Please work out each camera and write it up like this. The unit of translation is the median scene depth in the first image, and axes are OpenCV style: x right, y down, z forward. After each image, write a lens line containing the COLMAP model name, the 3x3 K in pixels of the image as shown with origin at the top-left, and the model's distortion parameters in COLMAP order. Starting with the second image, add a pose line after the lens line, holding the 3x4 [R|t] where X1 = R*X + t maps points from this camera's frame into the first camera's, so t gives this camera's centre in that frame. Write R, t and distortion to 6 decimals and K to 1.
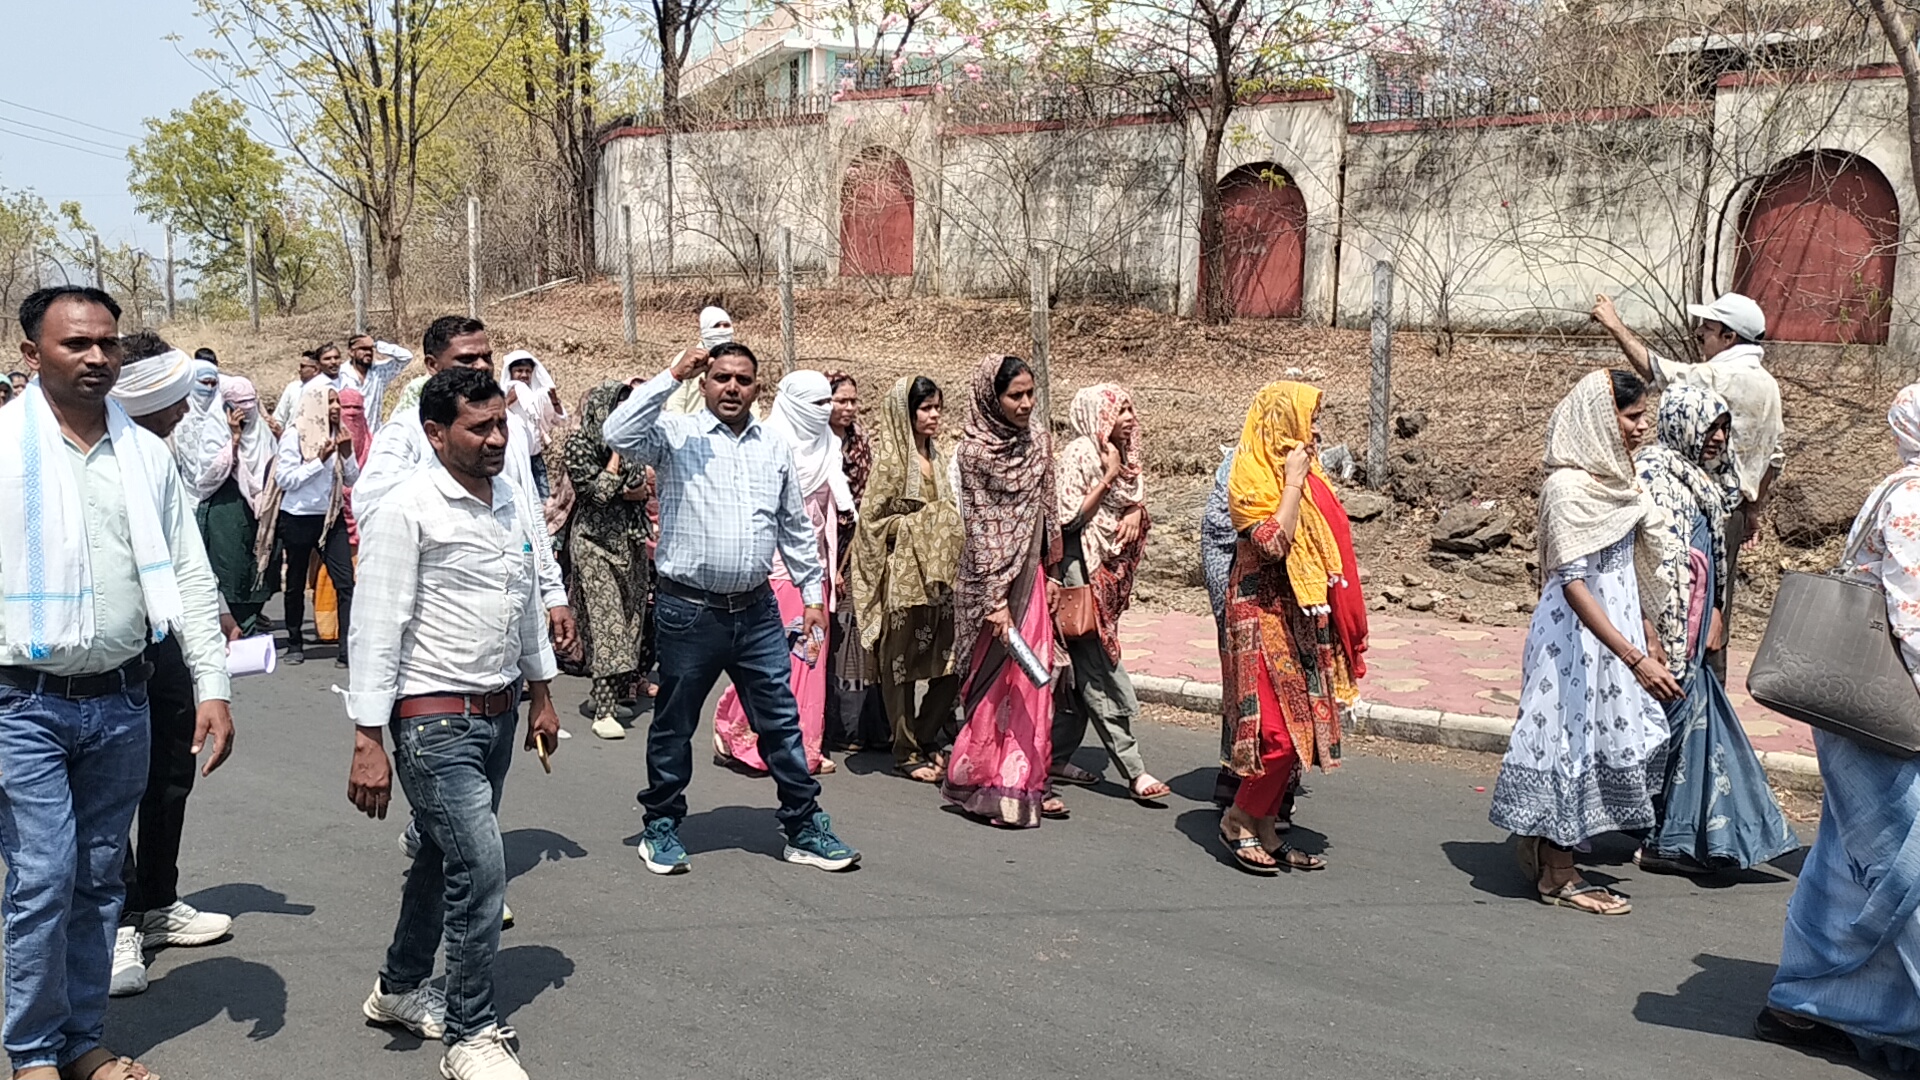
lens RADIAL K [[1666.2, 0, 960.0], [0, 1666.2, 540.0], [0, 0, 1]] dist [0.103294, -0.262999]
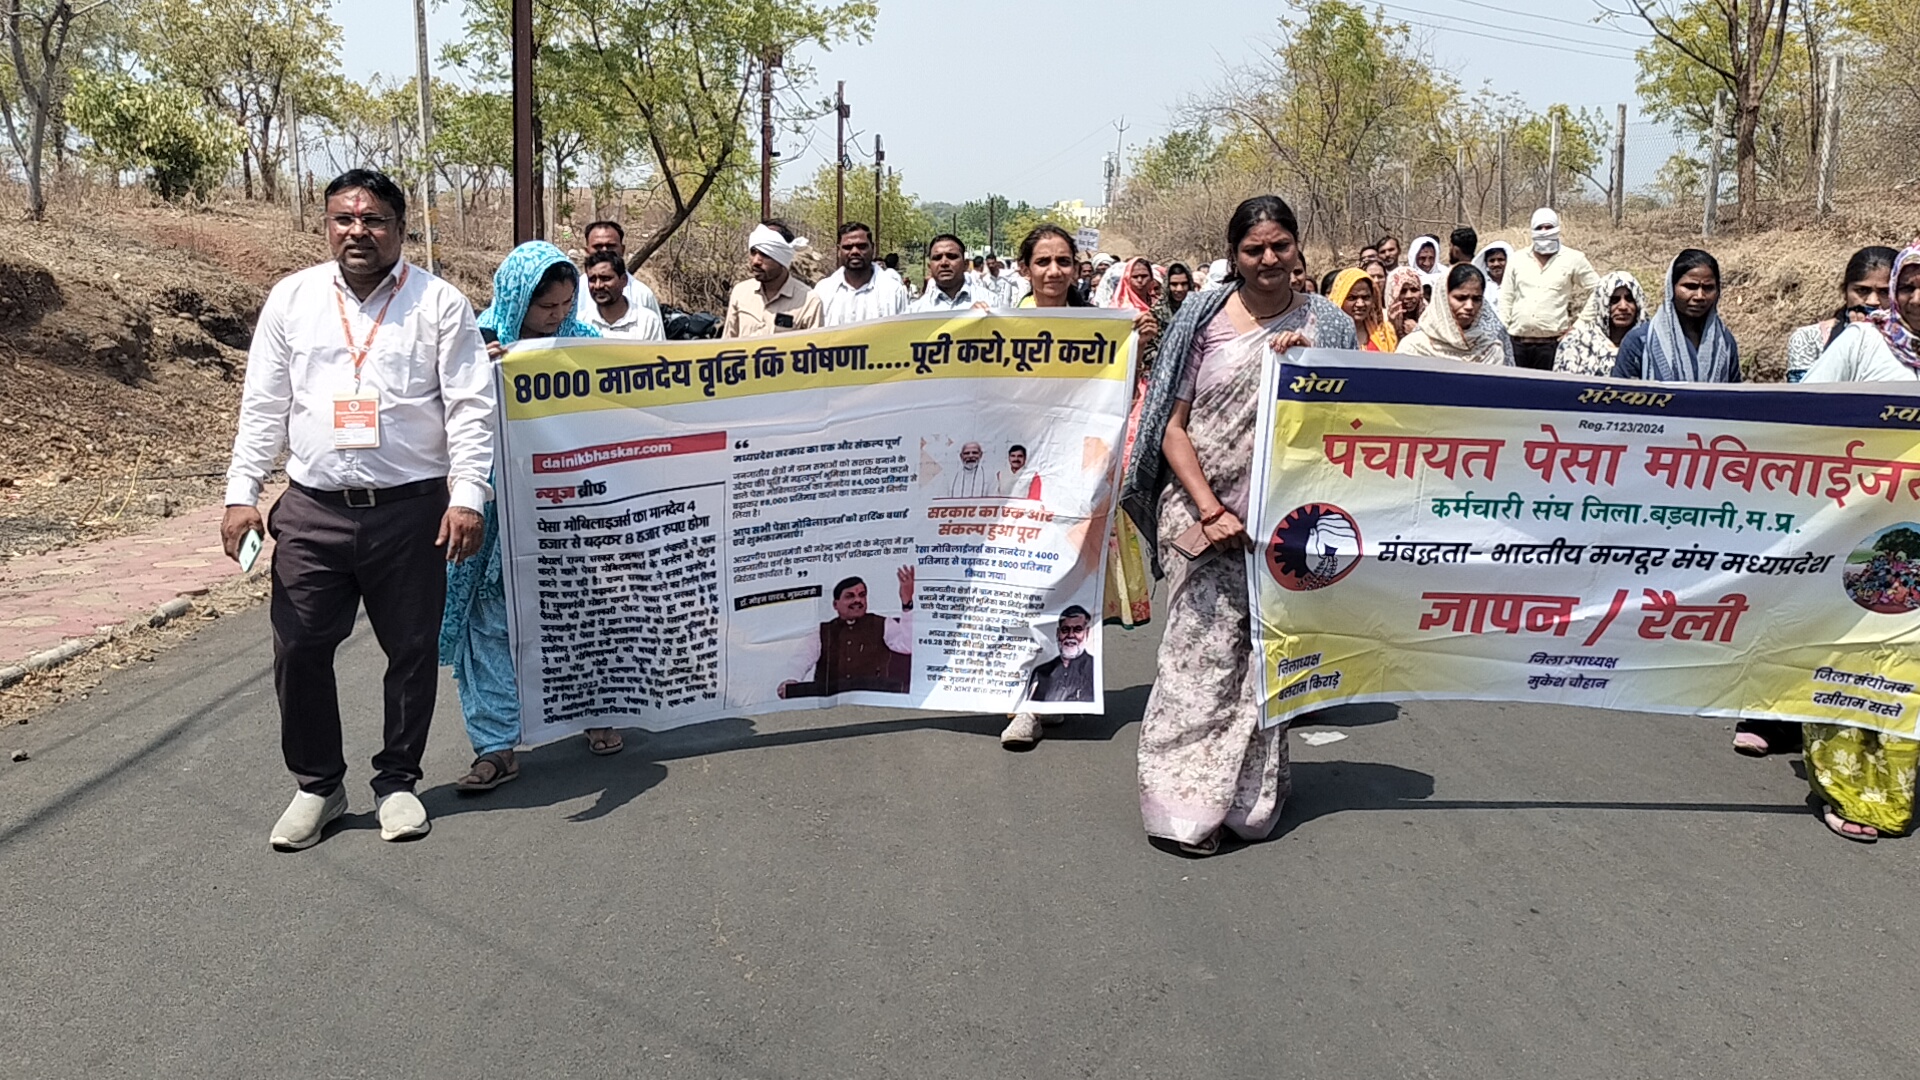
lens RADIAL K [[1667.2, 0, 964.6], [0, 1667.2, 547.1], [0, 0, 1]] dist [0.101697, -0.213837]
pose [[0.644215, 0.128929, -0.753900, 0.094909], [-0.086030, 0.991649, 0.096075, -0.011790], [0.759991, 0.002965, 0.649927, 0.189356]]
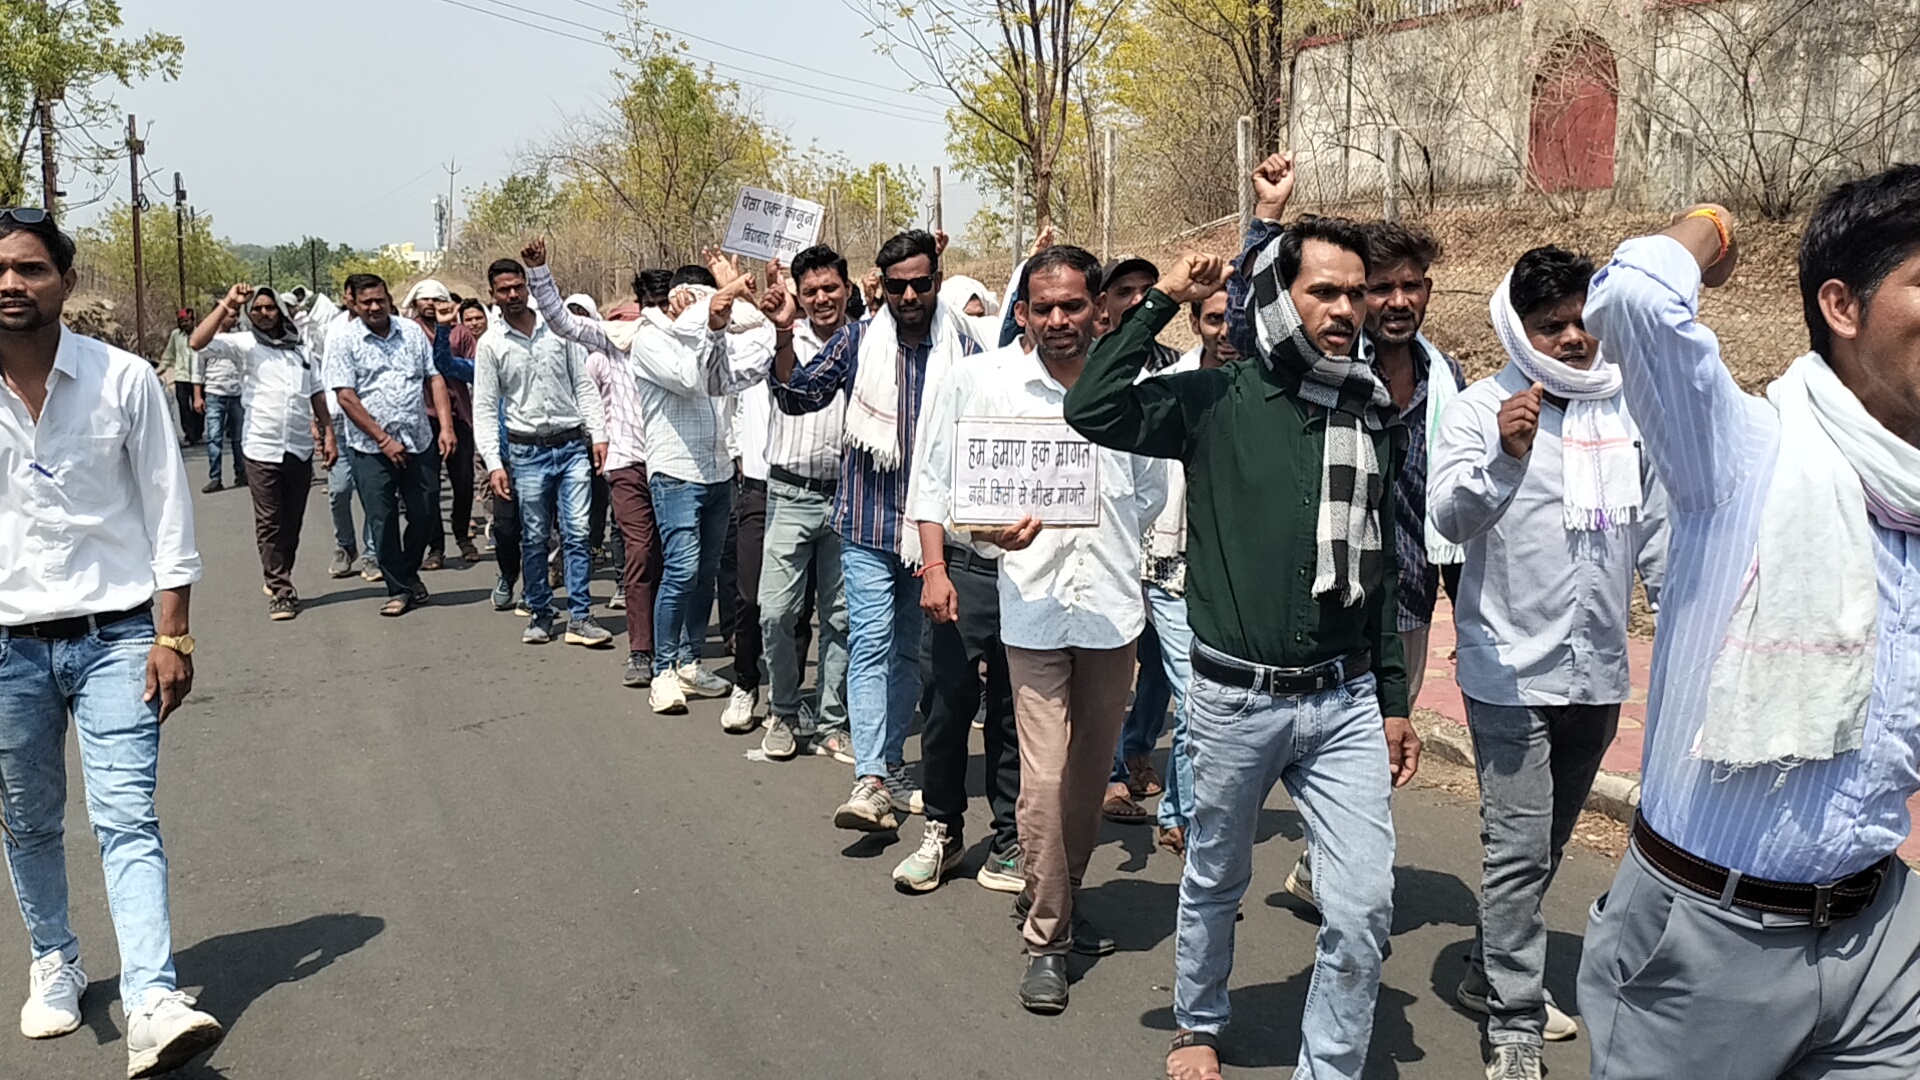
lens RADIAL K [[1667.2, 0, 964.6], [0, 1667.2, 547.1], [0, 0, 1]] dist [0.101697, -0.213837]
pose [[0.882359, 0.059611, -0.466787, 0.103344], [-0.043480, 0.998028, 0.045262, -0.011086], [0.468565, -0.019641, 0.883211, 0.163436]]
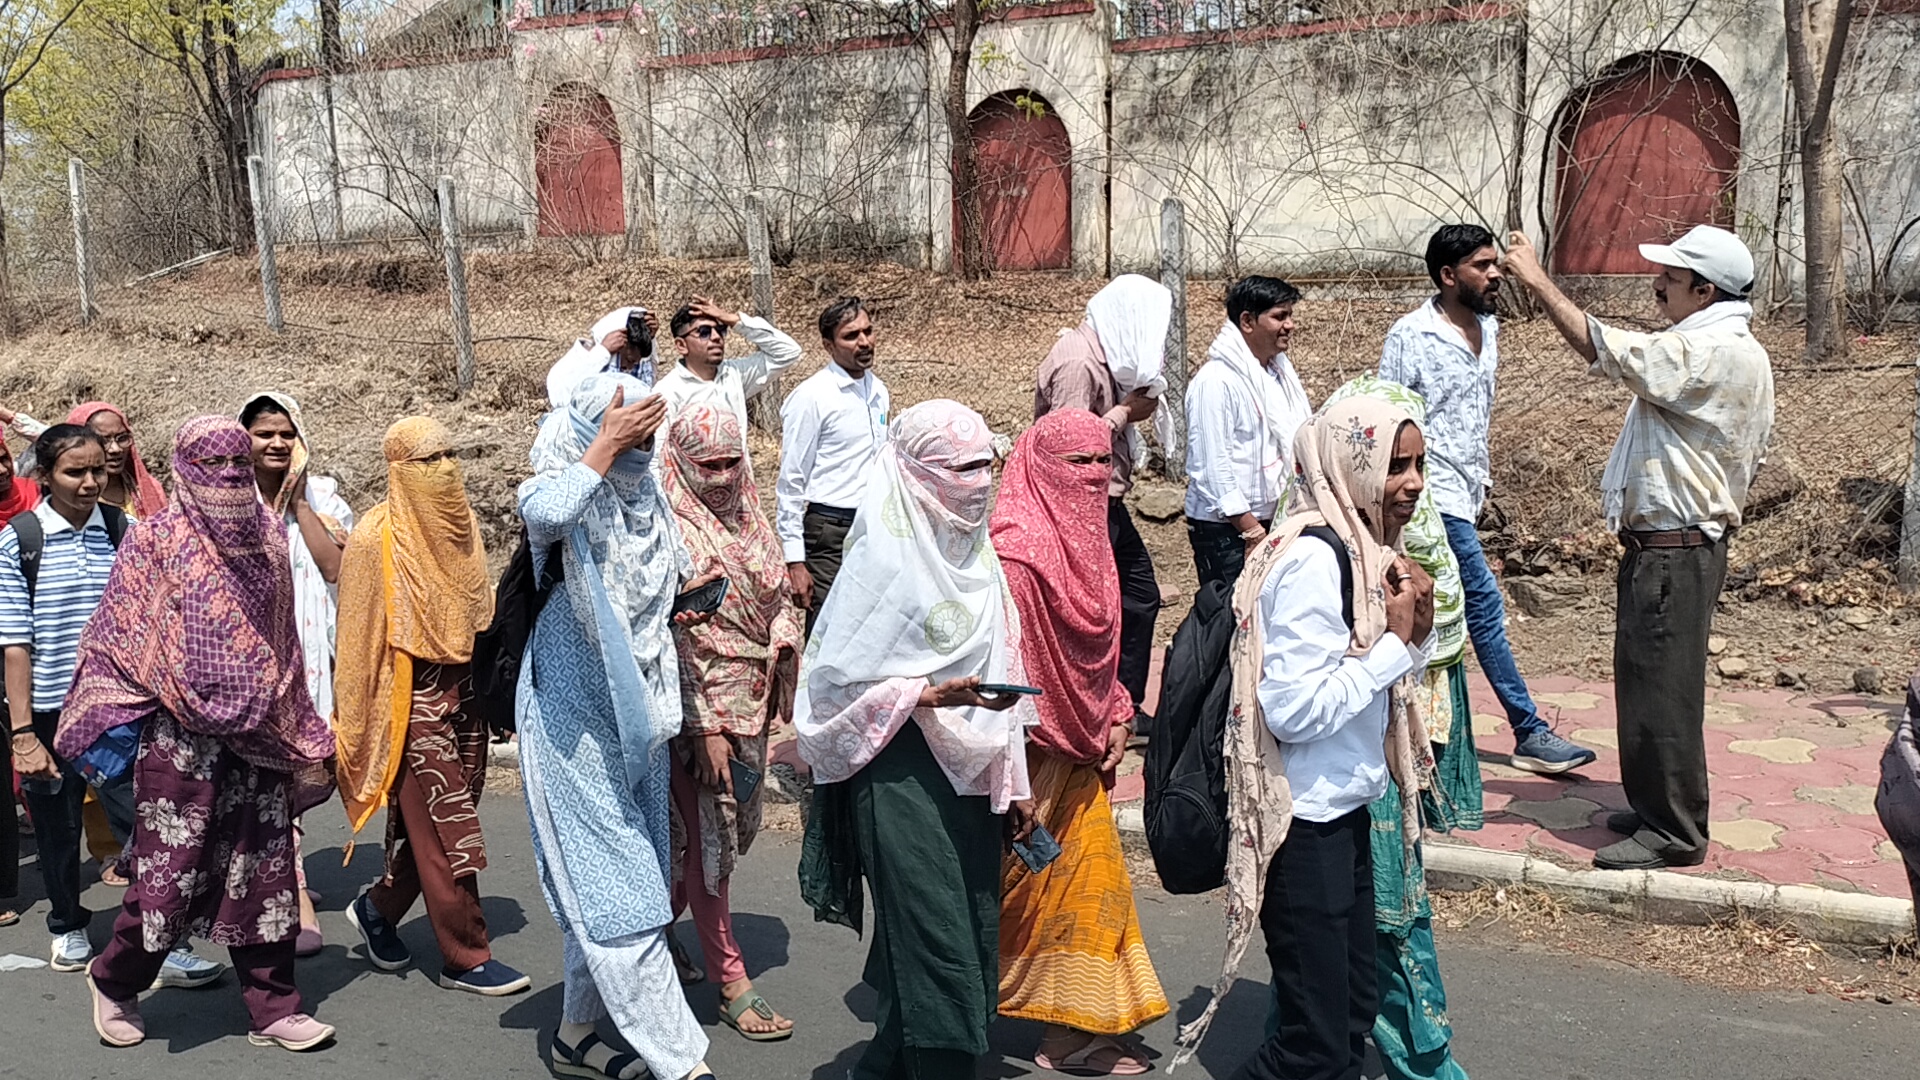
lens RADIAL K [[1667.2, 0, 964.6], [0, 1667.2, 547.1], [0, 0, 1]] dist [0.101697, -0.213837]
pose [[0.989274, -0.061190, 0.132639, 0.024630], [0.056808, 0.997715, 0.036571, -0.023085], [-0.134574, -0.028644, 0.990489, 0.142125]]
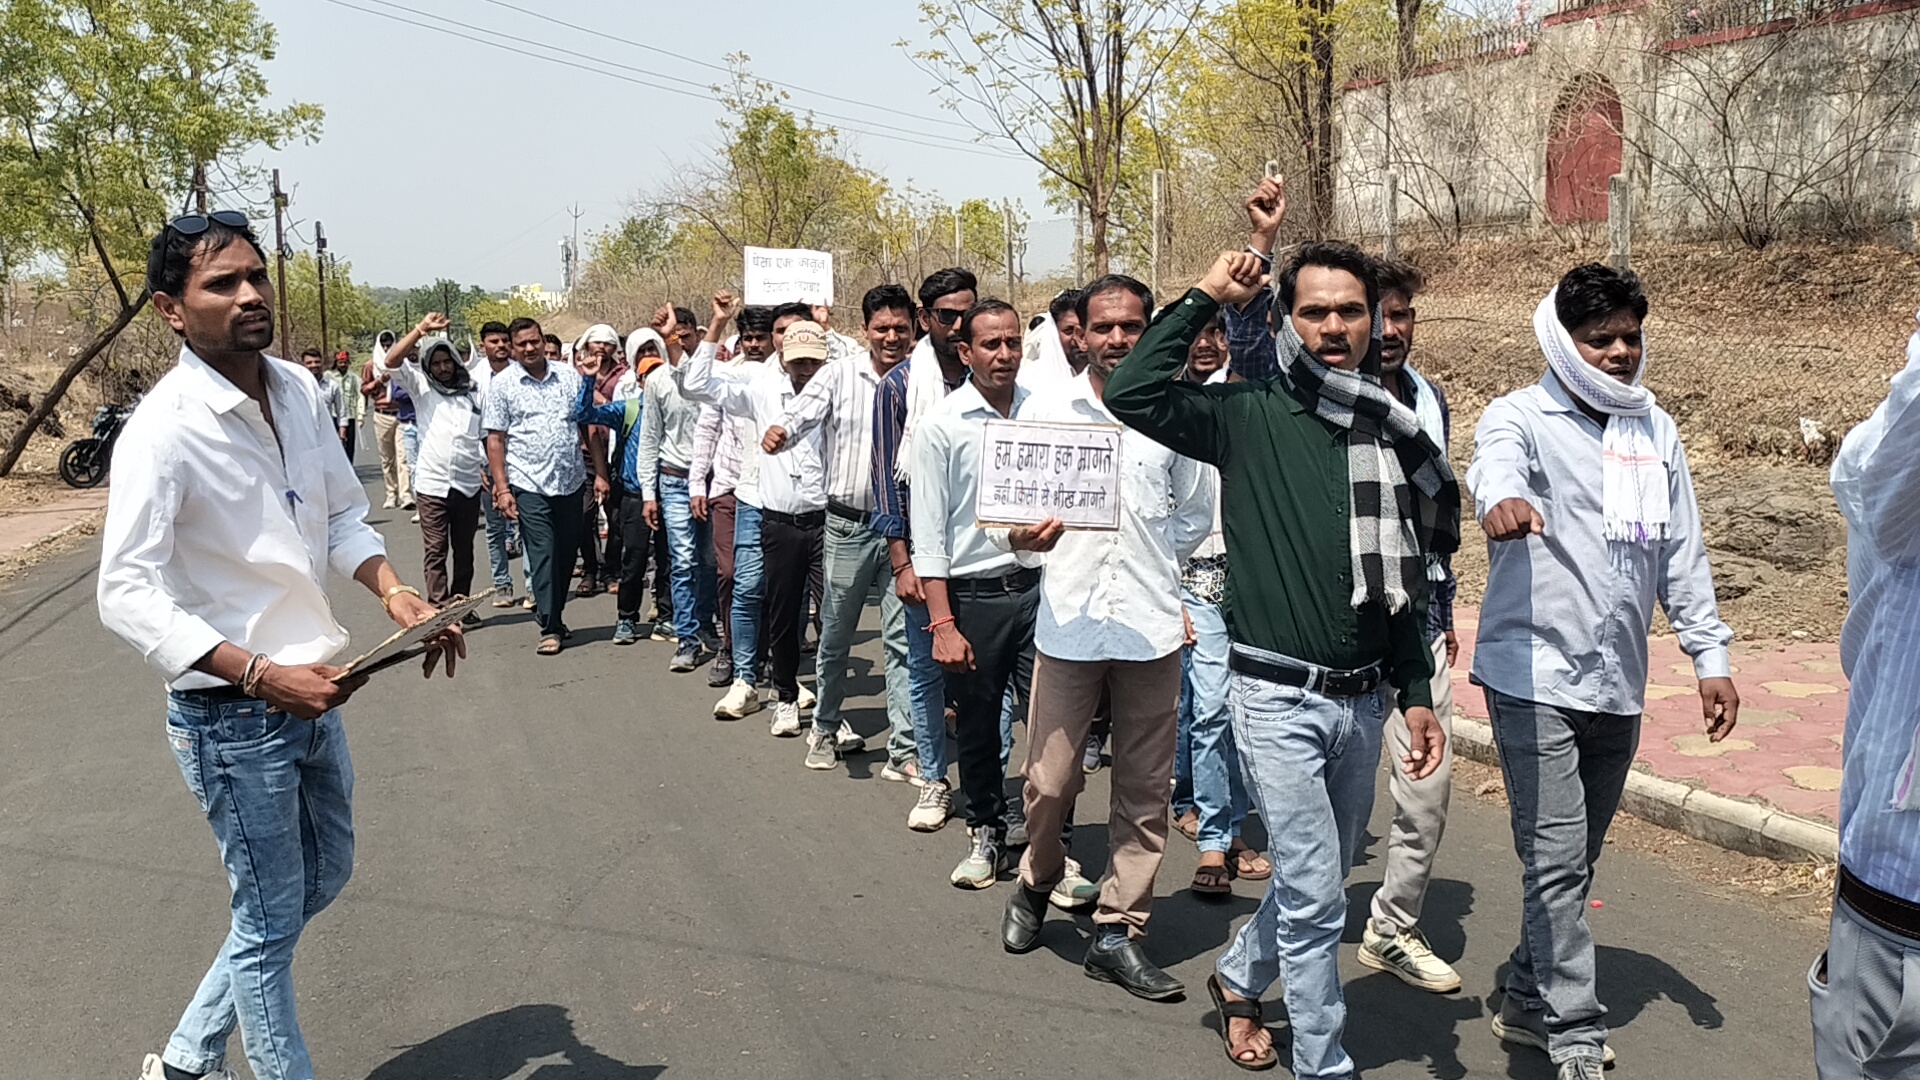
lens RADIAL K [[1662.2, 0, 961.1], [0, 1662.2, 559.6], [0, 0, 1]] dist [0.107928, -0.234433]
pose [[0.846966, 0.049097, -0.529375, 0.182201], [-0.033965, 0.998690, 0.038282, -0.005788], [0.530561, -0.014444, 0.847524, 0.101215]]
